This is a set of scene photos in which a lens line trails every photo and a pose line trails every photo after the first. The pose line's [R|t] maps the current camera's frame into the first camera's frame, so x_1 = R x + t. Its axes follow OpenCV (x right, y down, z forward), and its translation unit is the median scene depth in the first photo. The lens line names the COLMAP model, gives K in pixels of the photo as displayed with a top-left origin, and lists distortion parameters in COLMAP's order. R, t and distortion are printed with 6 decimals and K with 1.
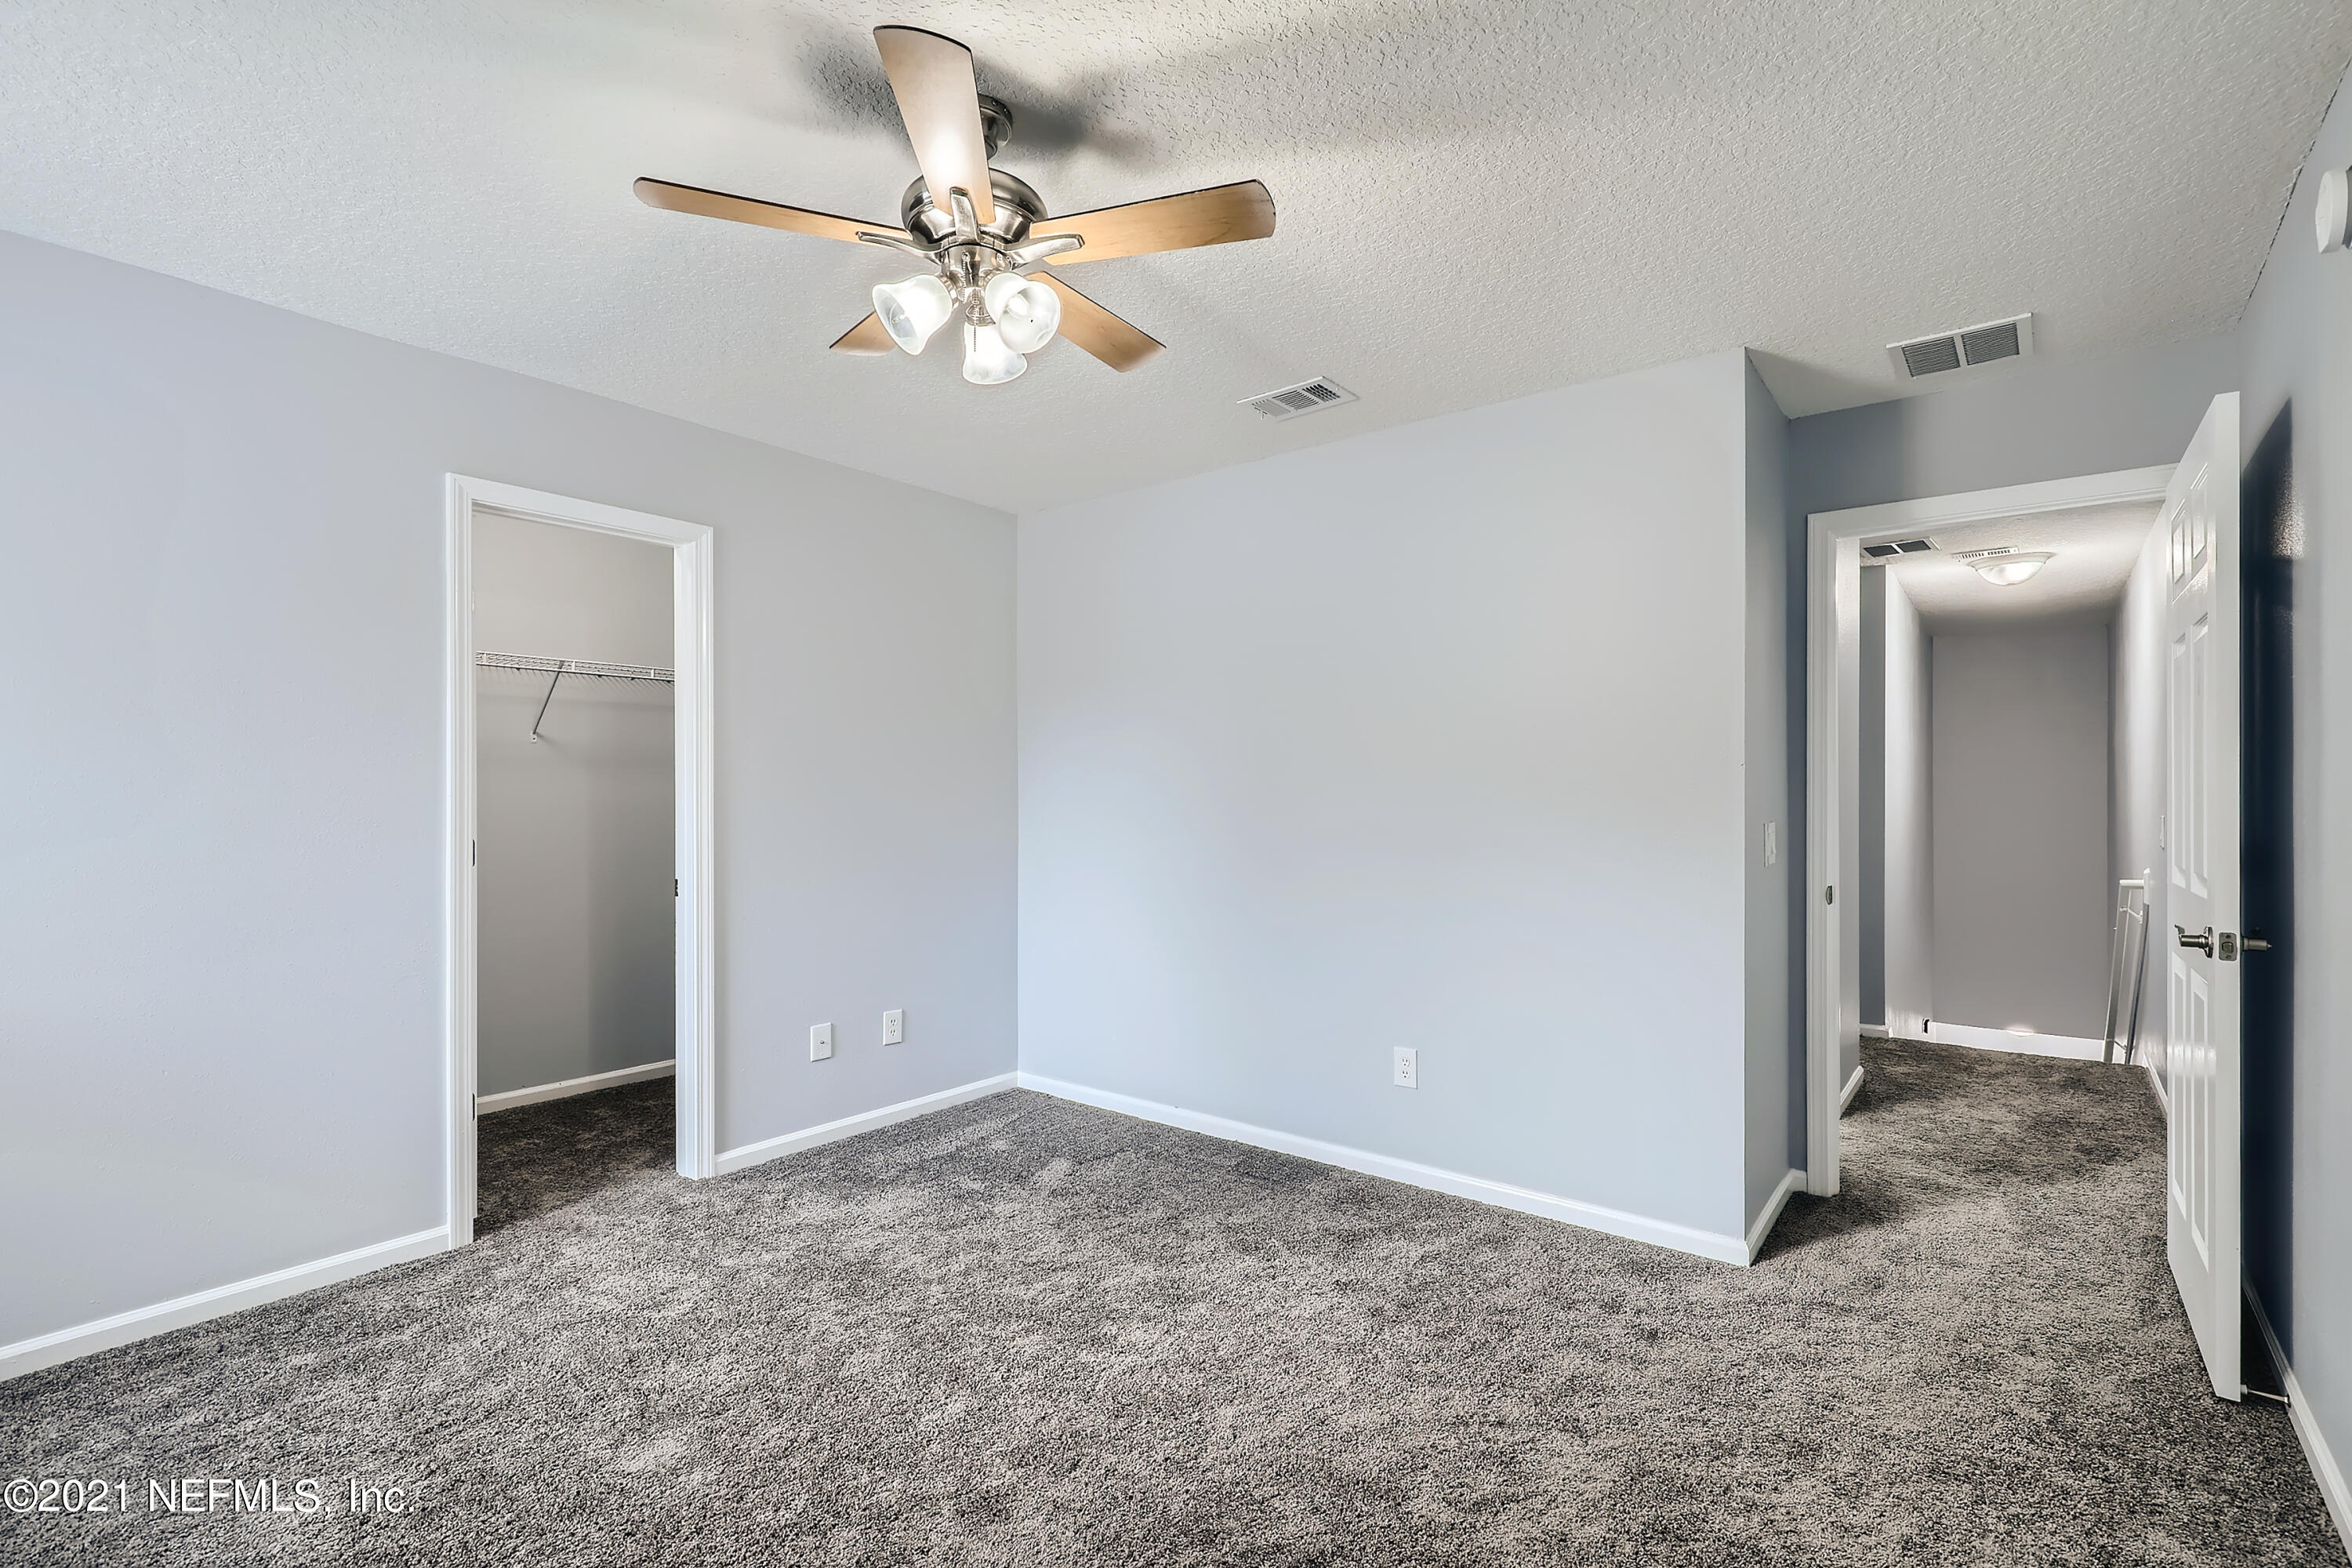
lens RADIAL K [[1071.0, 0, 1187.6], [0, 1071.0, 785.9], [0, 0, 1]] dist [0.003214, -0.000881]
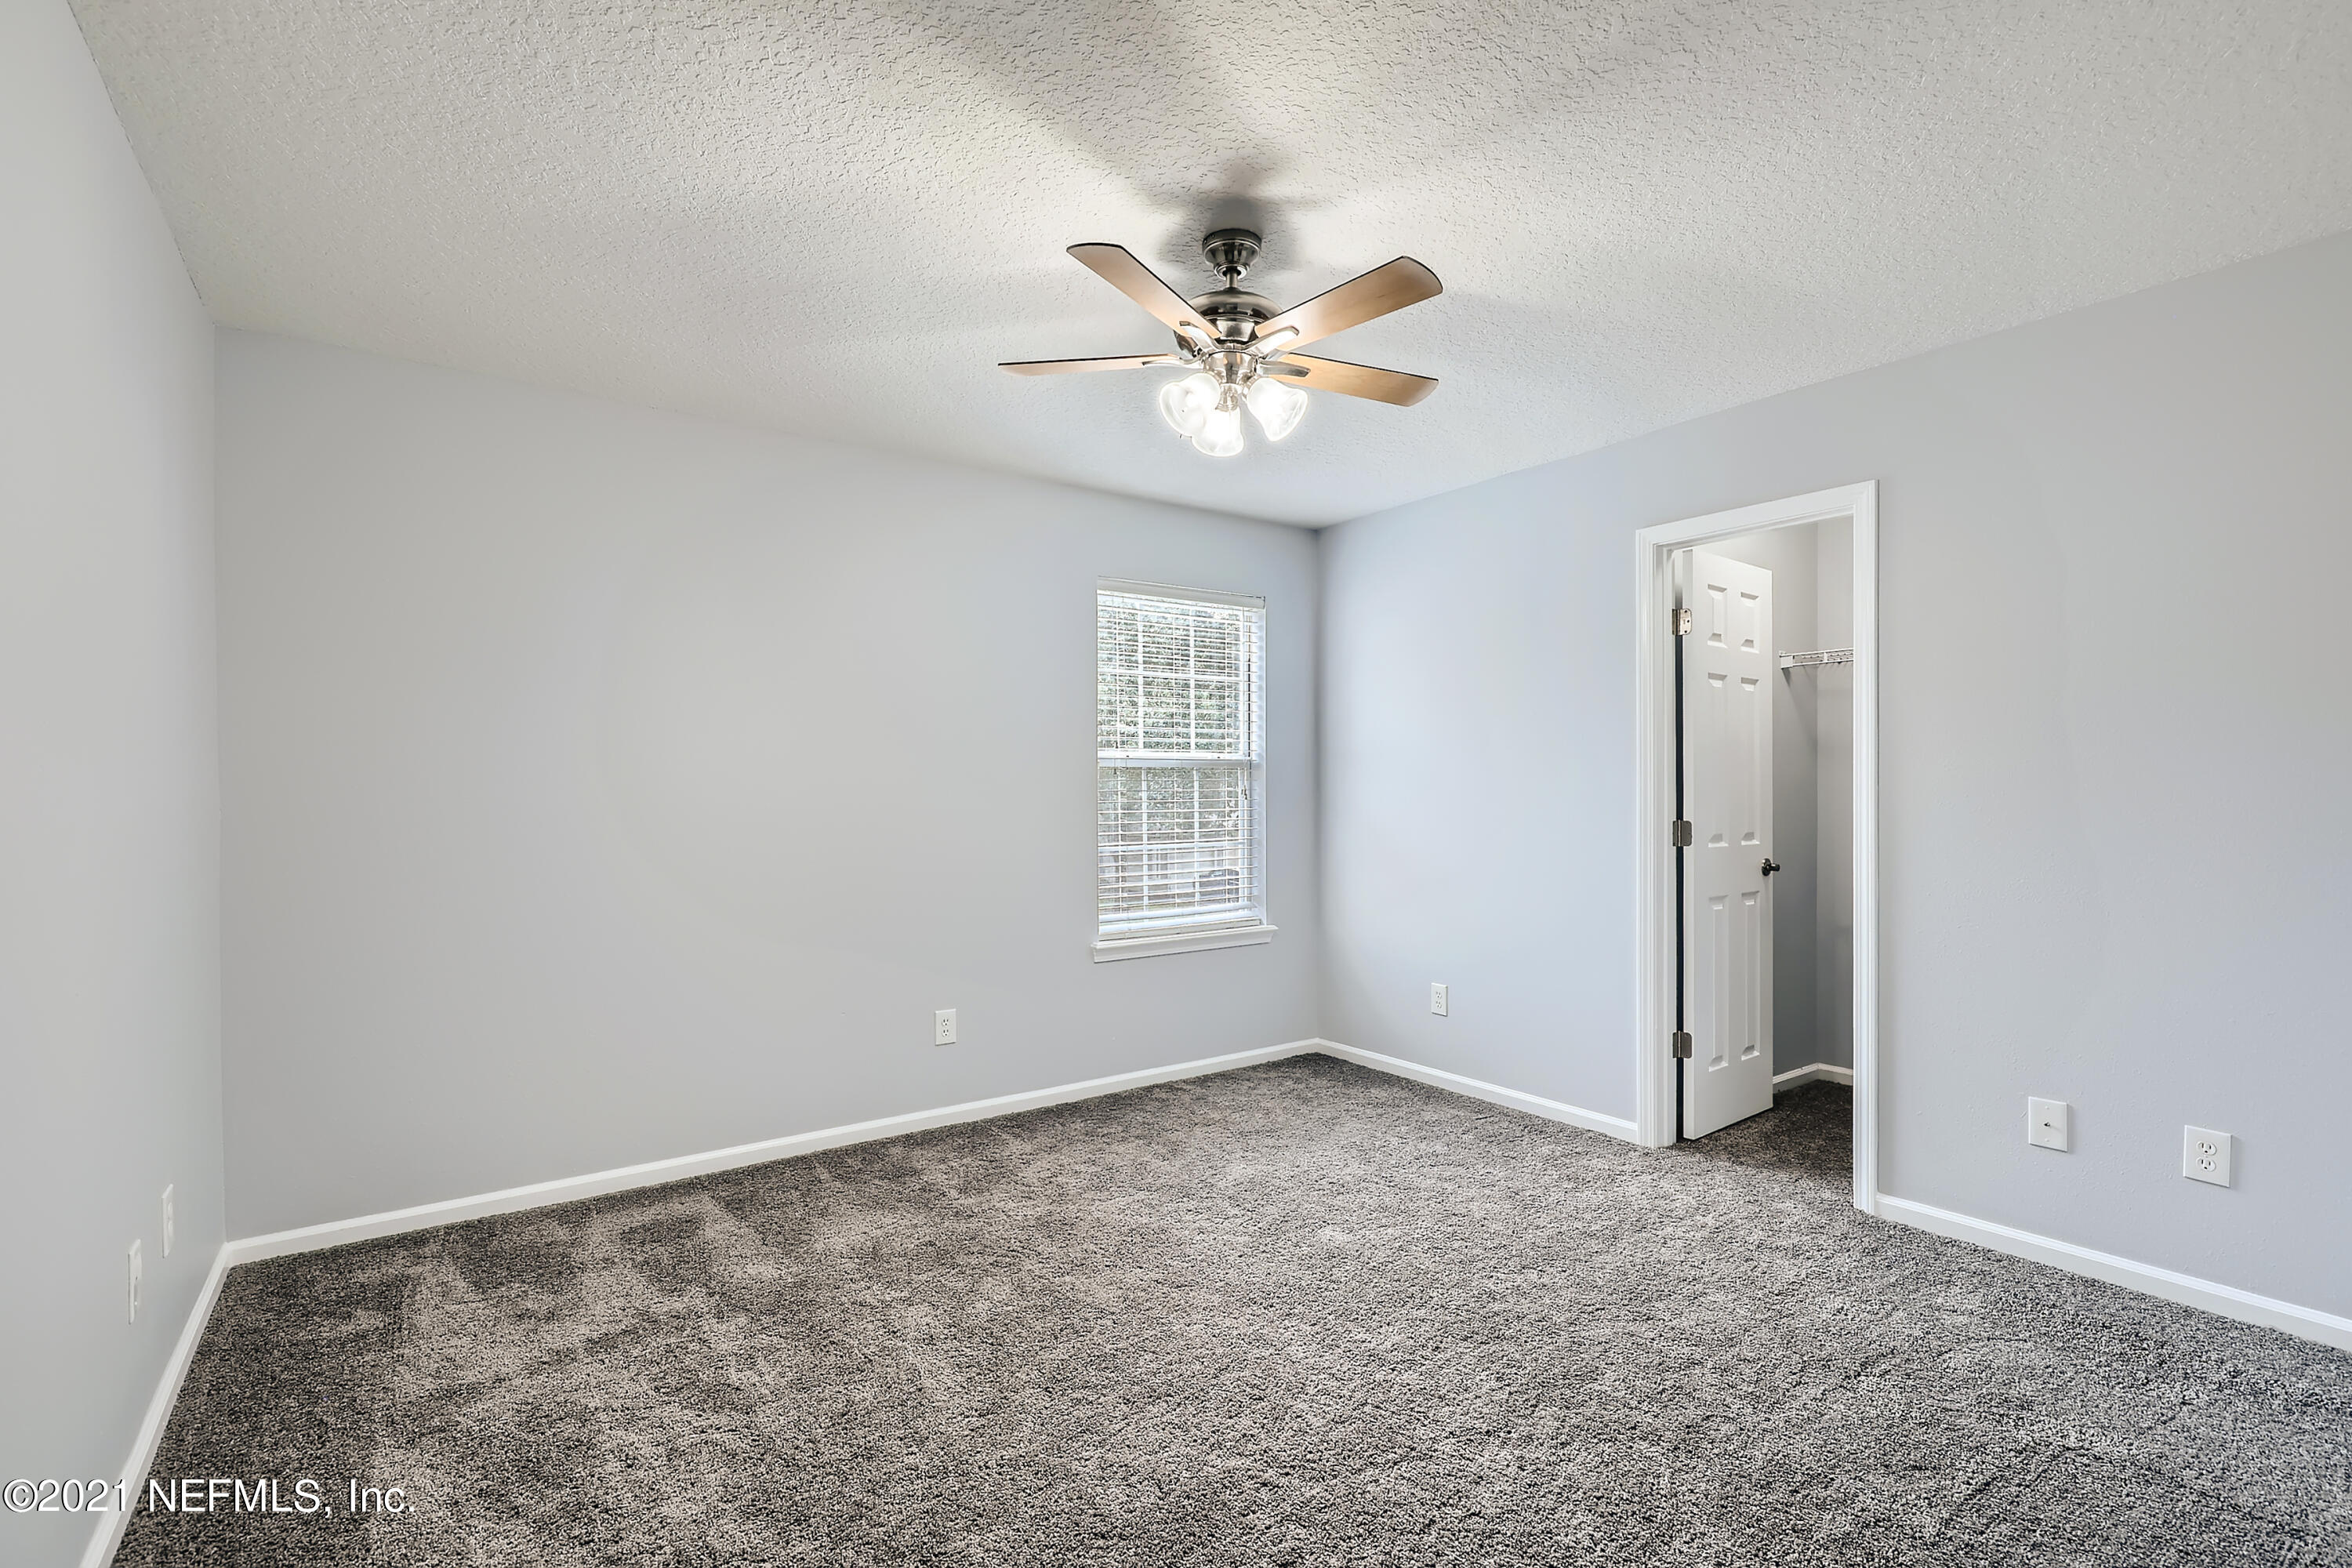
lens RADIAL K [[1071.0, 0, 1187.4], [0, 1071.0, 791.5], [0, 0, 1]] dist [0.003214, -0.000881]
pose [[-0.266637, 0.003260, -0.963791, 0.561796], [0.008752, 0.999961, 0.000961, 0.009785], [0.963757, -0.008179, -0.266655, 0.697441]]
